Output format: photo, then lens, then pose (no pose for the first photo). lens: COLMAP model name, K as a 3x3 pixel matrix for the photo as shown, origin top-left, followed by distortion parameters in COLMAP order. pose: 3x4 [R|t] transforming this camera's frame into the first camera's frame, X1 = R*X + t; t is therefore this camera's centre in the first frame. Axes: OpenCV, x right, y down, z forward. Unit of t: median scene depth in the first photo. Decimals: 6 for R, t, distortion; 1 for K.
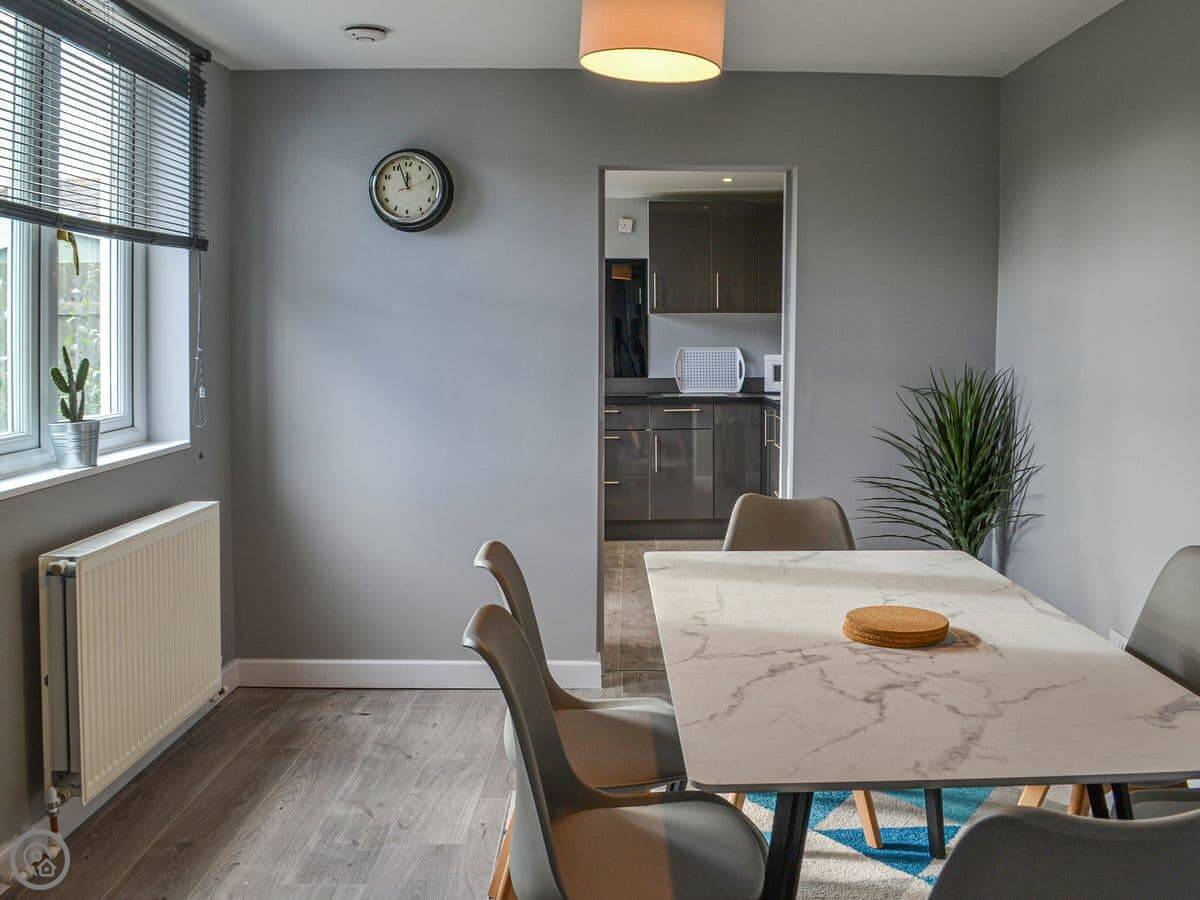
lens RADIAL K [[2031.0, 0, 600.0], [0, 2031.0, 450.0], [0, 0, 1]] dist [-0.265461, -0.131726]
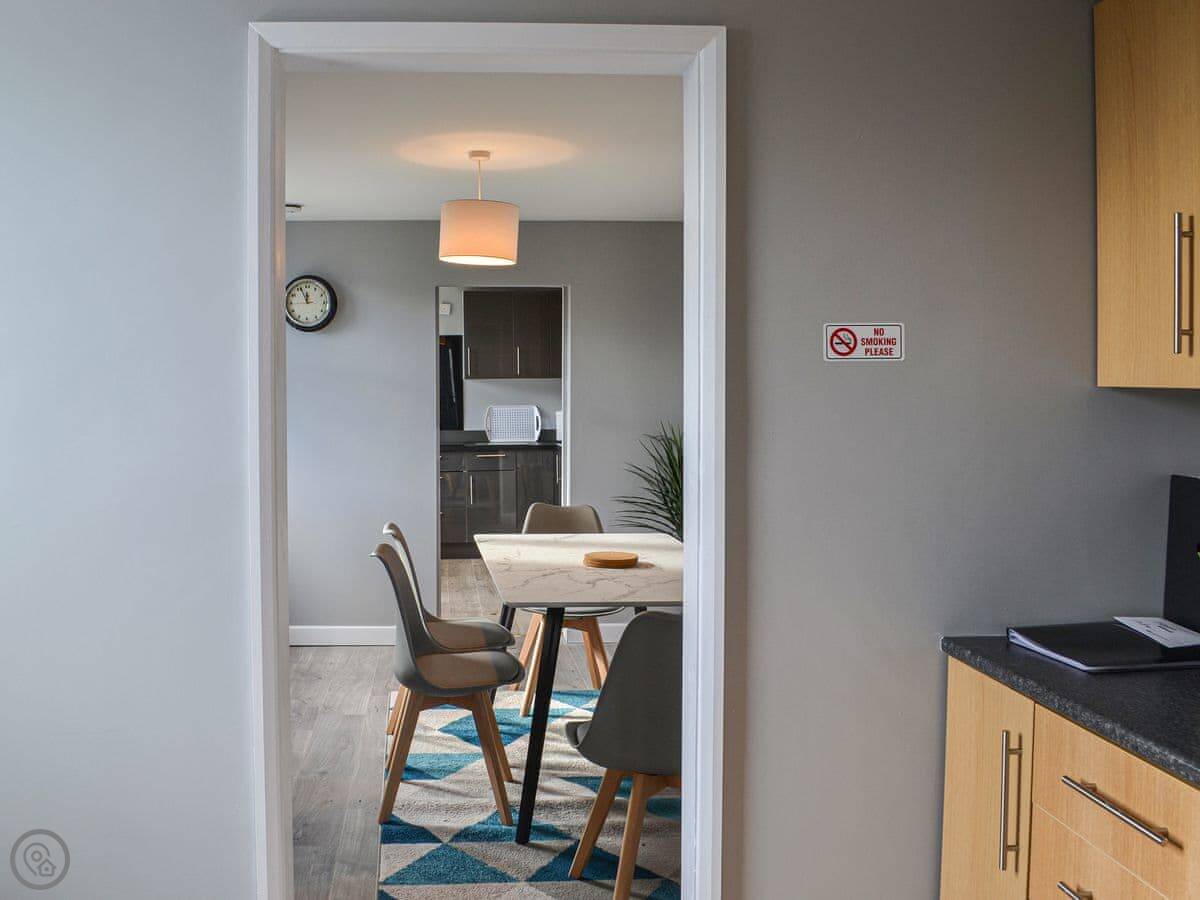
lens RADIAL K [[2031.0, 0, 600.0], [0, 2031.0, 450.0], [0, 0, 1]] dist [-0.265461, -0.131726]
pose [[0.995322, -0.007480, 0.096325, -0.024498], [0.009935, 0.999637, -0.025036, 0.016197], [-0.096103, 0.025875, 0.995035, -0.471088]]
